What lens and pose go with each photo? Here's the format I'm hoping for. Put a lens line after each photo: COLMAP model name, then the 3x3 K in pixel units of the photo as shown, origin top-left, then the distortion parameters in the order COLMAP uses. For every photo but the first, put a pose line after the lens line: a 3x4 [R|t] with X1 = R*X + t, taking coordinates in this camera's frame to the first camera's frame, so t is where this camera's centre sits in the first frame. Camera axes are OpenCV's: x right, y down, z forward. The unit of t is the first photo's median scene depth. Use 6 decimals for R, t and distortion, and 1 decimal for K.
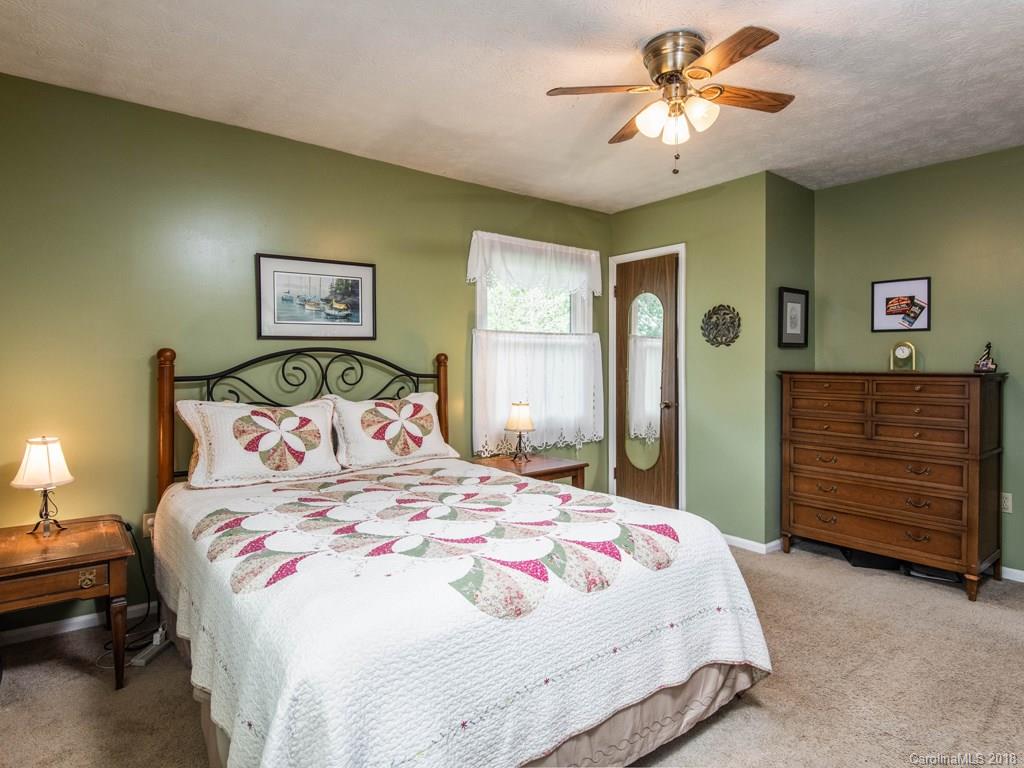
lens RADIAL K [[583.3, 0, 511.9], [0, 583.3, 365.3], [0, 0, 1]] dist [-0.000154, -0.000001]
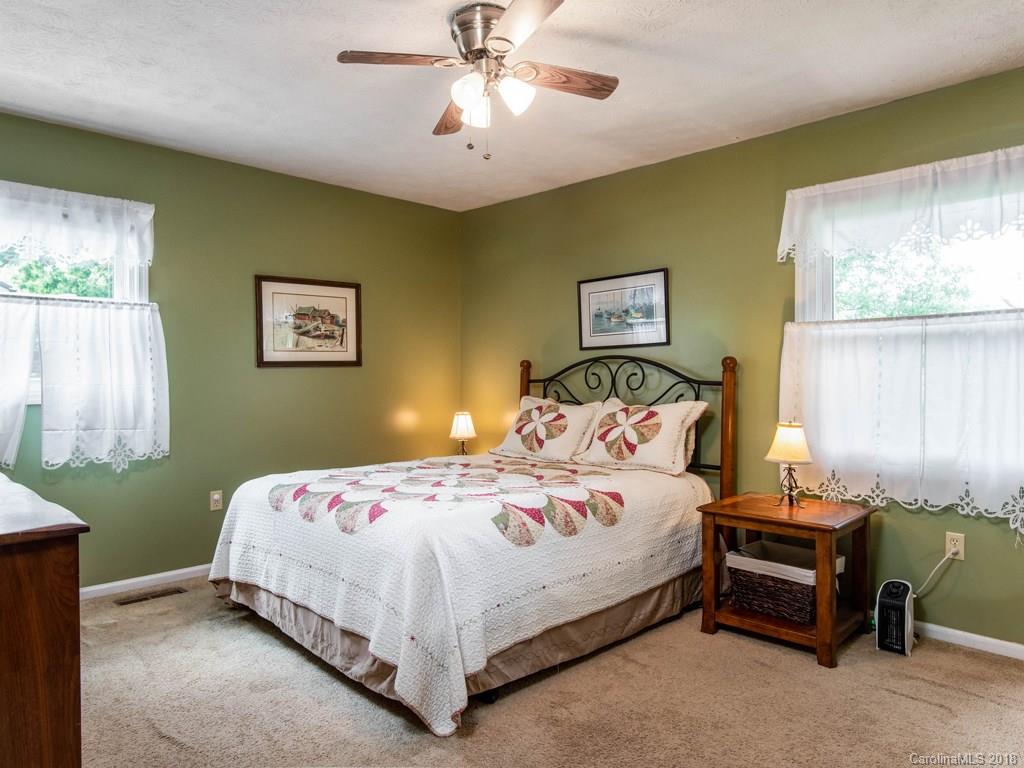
lens RADIAL K [[667.0, 0, 512.0], [0, 667.0, 384.0], [0, 0, 1]] dist [-0.000369, -0.000877]
pose [[0.105001, 0.014403, -0.994368, 0.907490], [-0.000373, 0.999896, 0.014443, 0.005937], [0.994472, -0.001145, 0.104996, 0.666204]]
